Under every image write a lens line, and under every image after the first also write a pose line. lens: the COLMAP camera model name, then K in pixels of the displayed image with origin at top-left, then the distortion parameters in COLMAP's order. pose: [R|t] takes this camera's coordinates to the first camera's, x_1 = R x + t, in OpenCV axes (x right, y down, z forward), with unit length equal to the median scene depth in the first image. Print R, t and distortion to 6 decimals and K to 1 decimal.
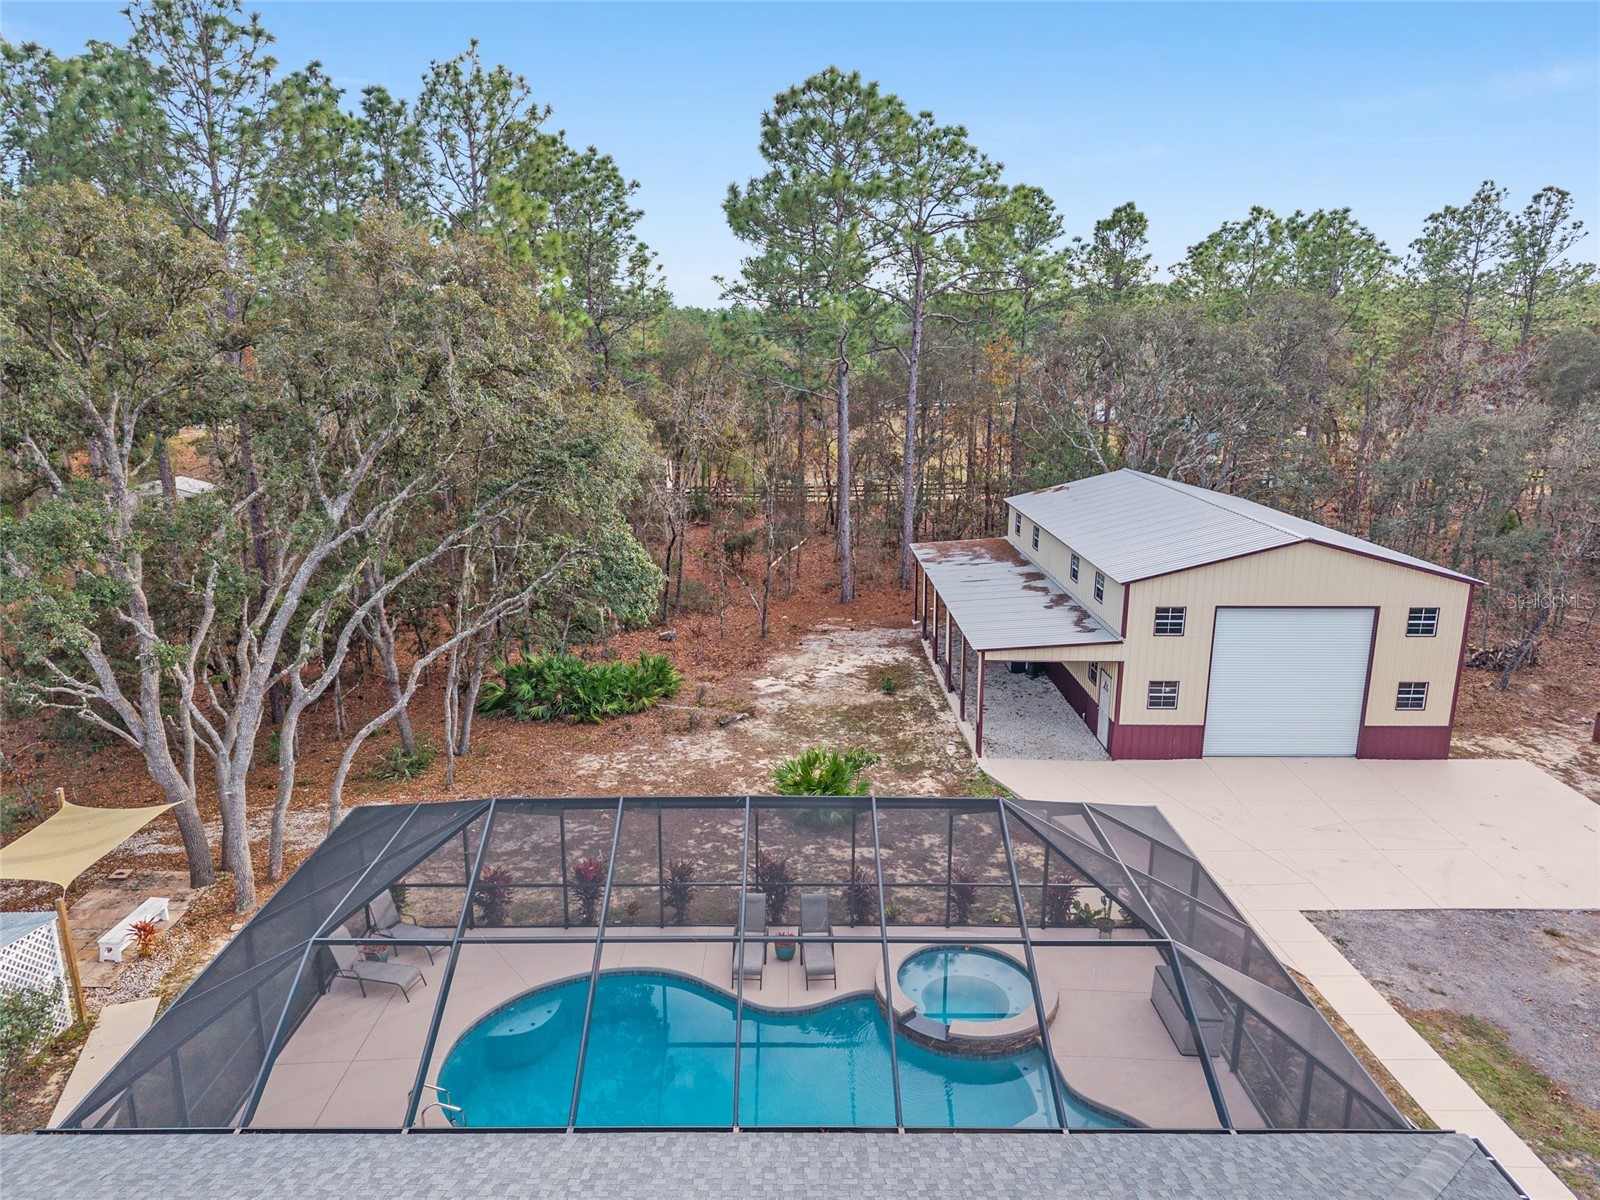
lens RADIAL K [[1072.4, 0, 790.3], [0, 1072.4, 598.2], [0, 0, 1]] dist [0.028764, -0.026019]
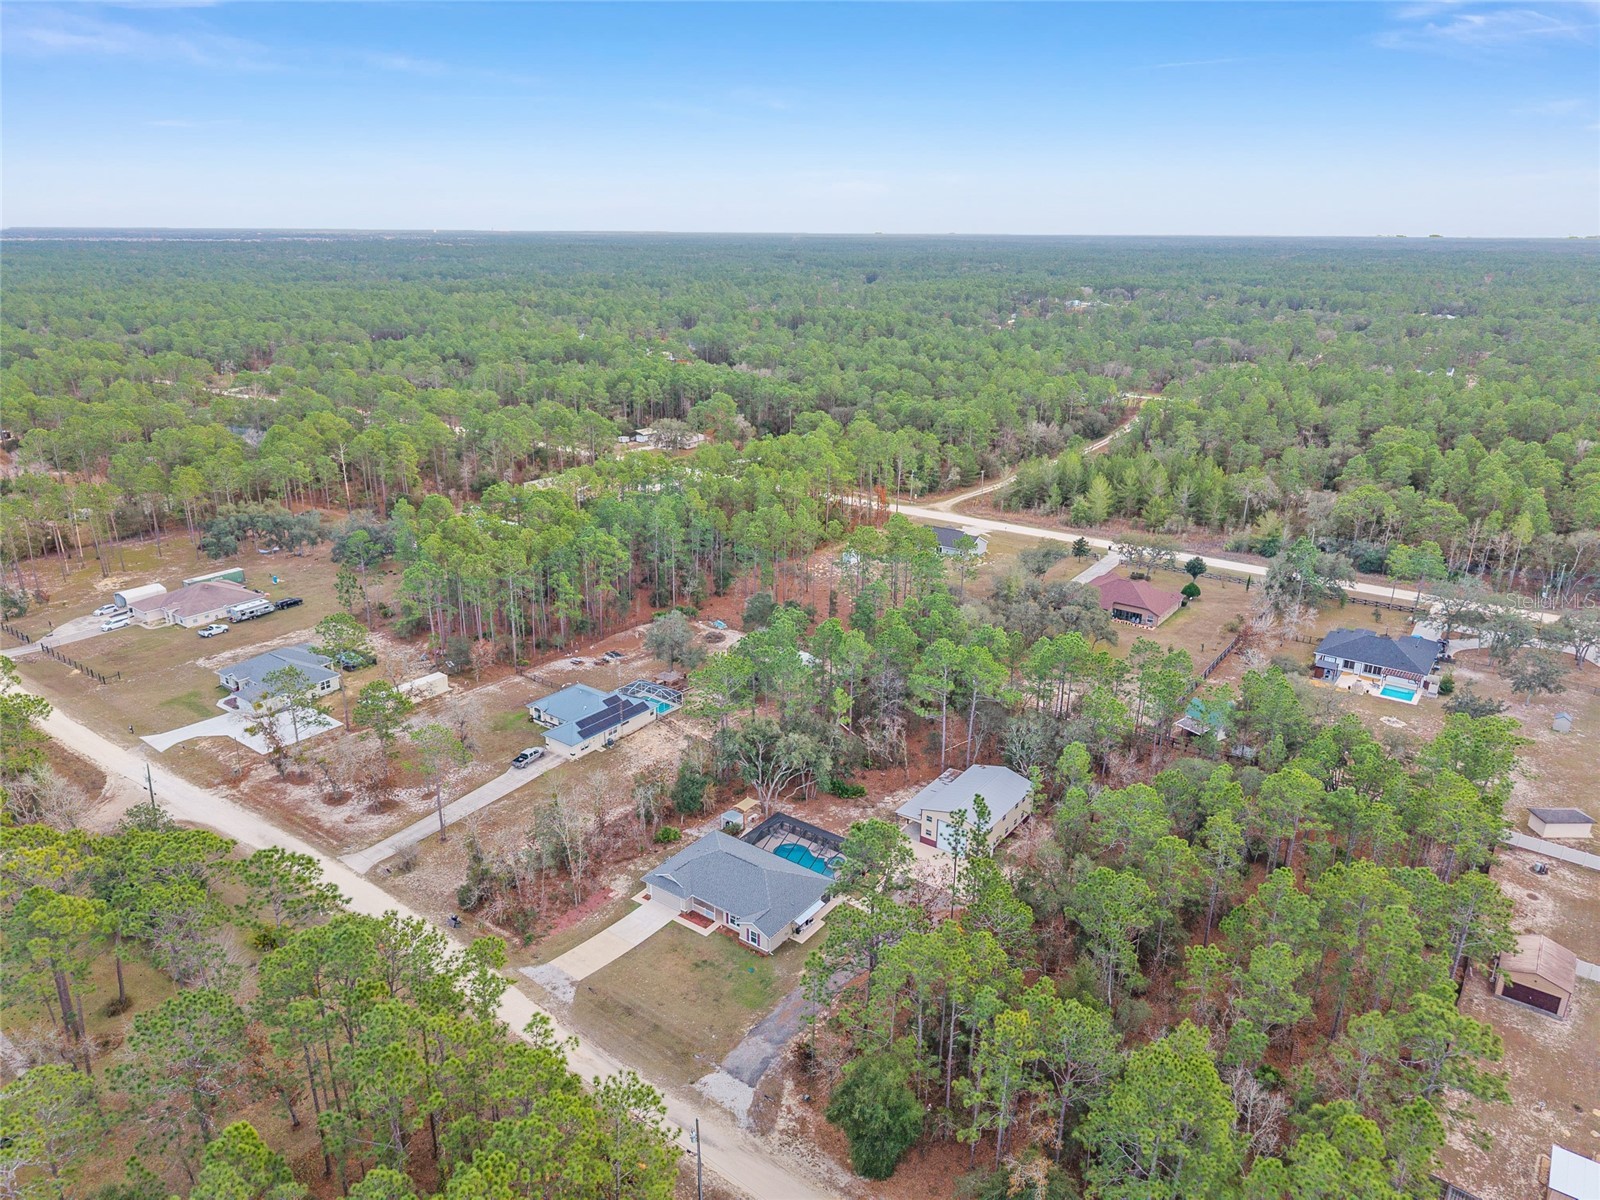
lens RADIAL K [[1097.6, 0, 790.9], [0, 1097.6, 526.6], [0, 0, 1]] dist [0.012401, -0.004542]
pose [[0.802192, 0.159776, -0.575290, 2.309677], [-0.139988, 0.987003, 0.078921, -1.472343], [0.580423, 0.017224, 0.814133, -3.195167]]
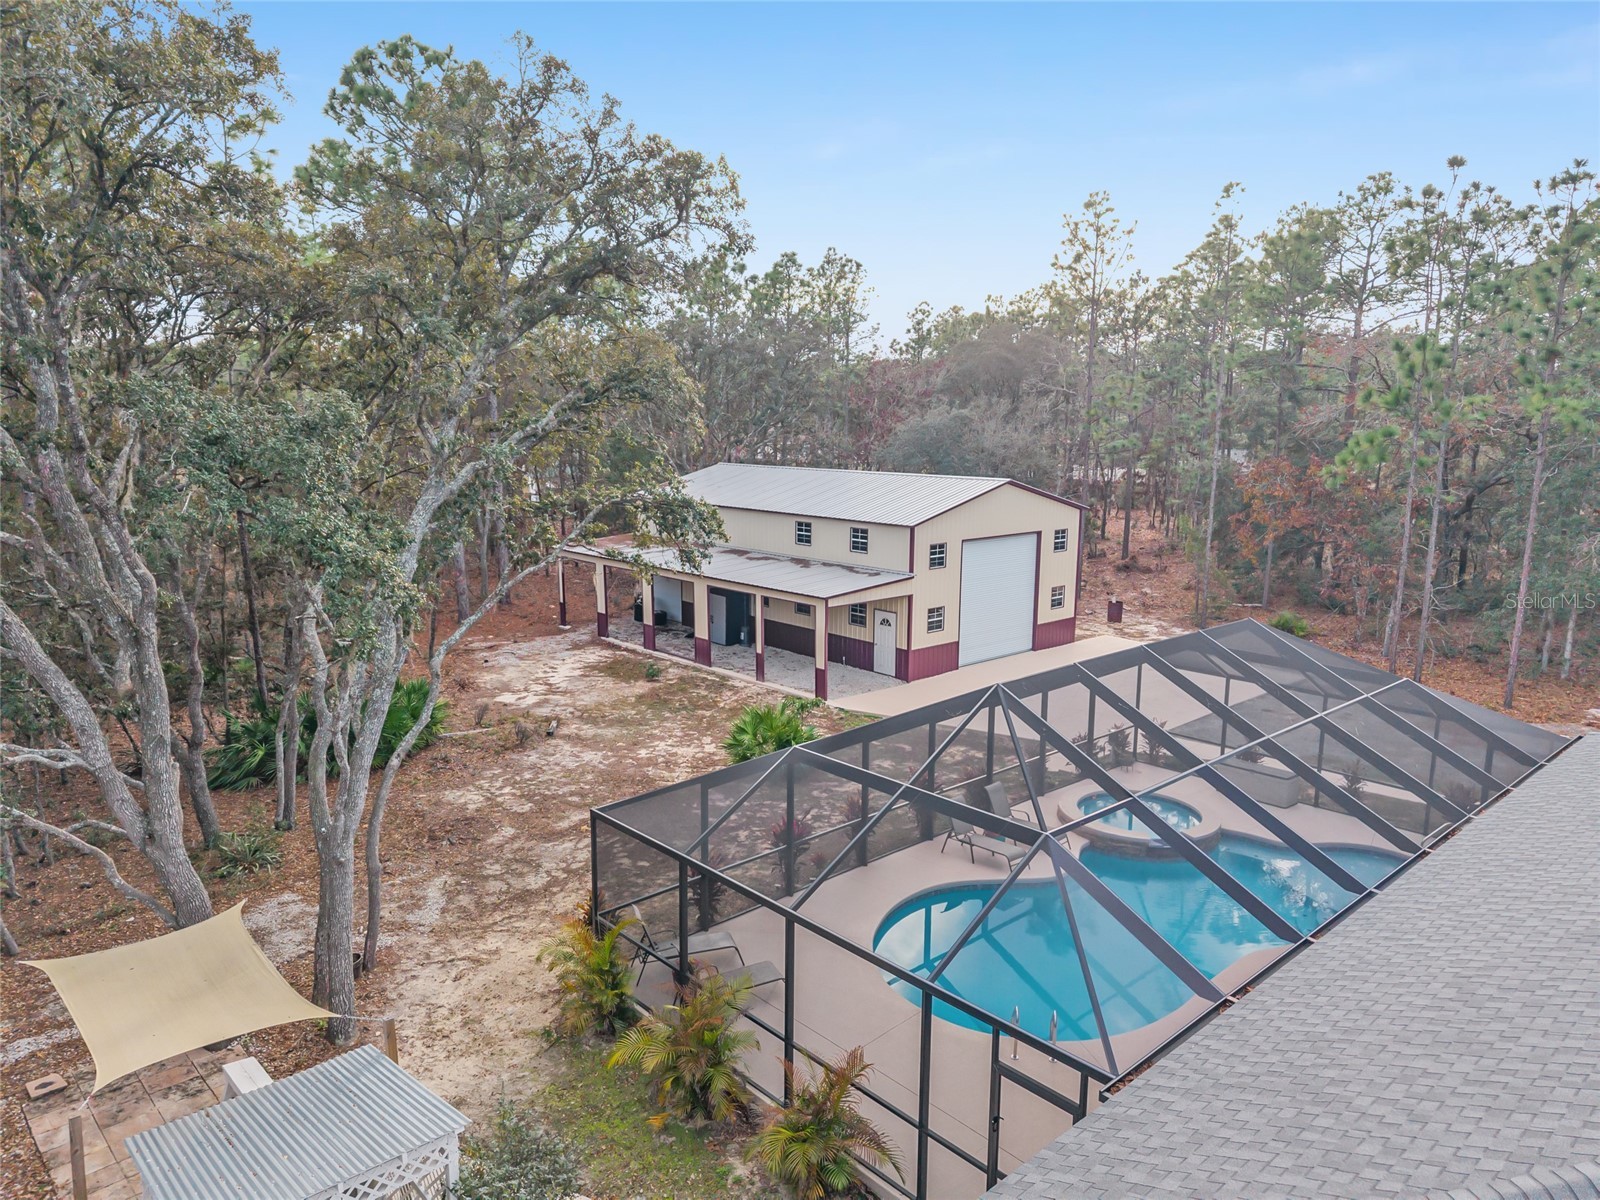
lens RADIAL K [[1072.4, 0, 790.3], [0, 1072.4, 598.2], [0, 0, 1]] dist [0.028764, -0.026019]
pose [[0.745313, -0.113038, 0.657063, -0.503851], [0.153382, 0.988159, -0.003985, 0.043059], [-0.648832, 0.103752, 0.753825, 0.197701]]
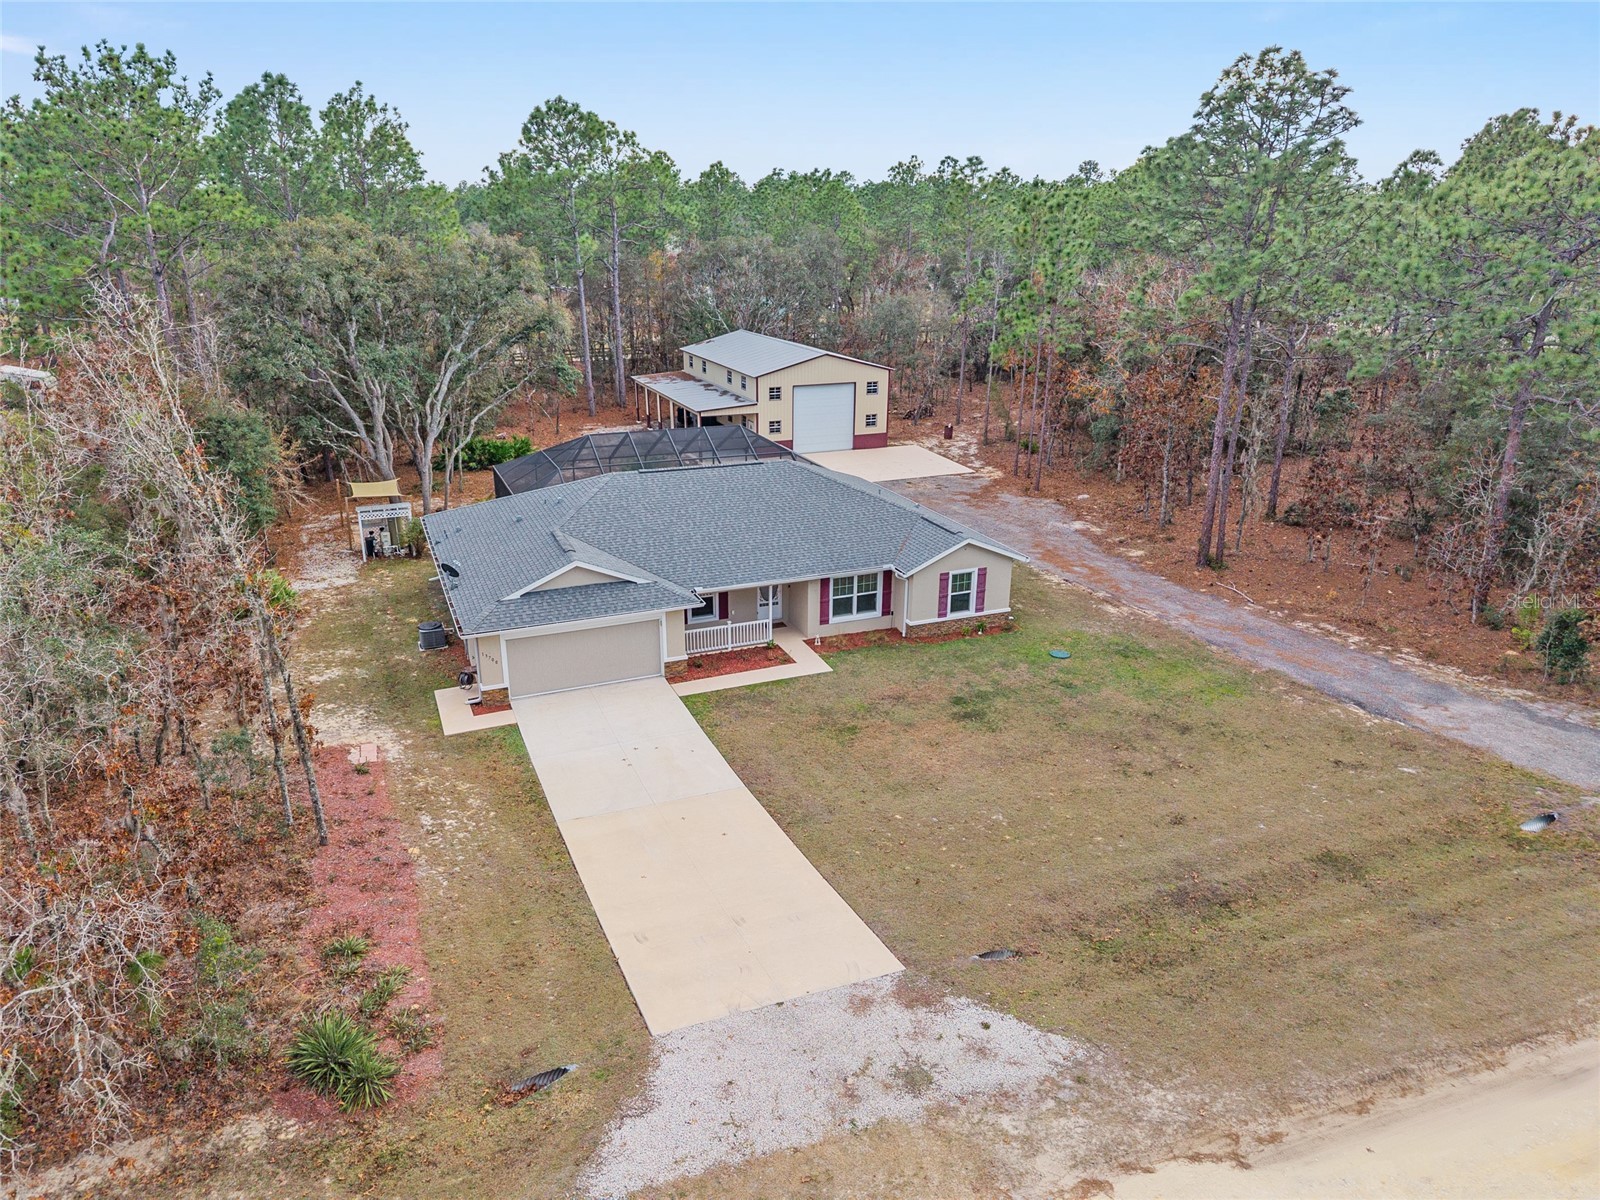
lens RADIAL K [[1060.3, 0, 791.4], [0, 1060.3, 596.6], [0, 0, 1]] dist [0.069509, -0.081245]
pose [[0.925207, -0.125593, 0.358075, -0.447720], [0.086048, 0.988497, 0.124377, 0.156627], [-0.369577, -0.084263, 0.925372, -1.067777]]
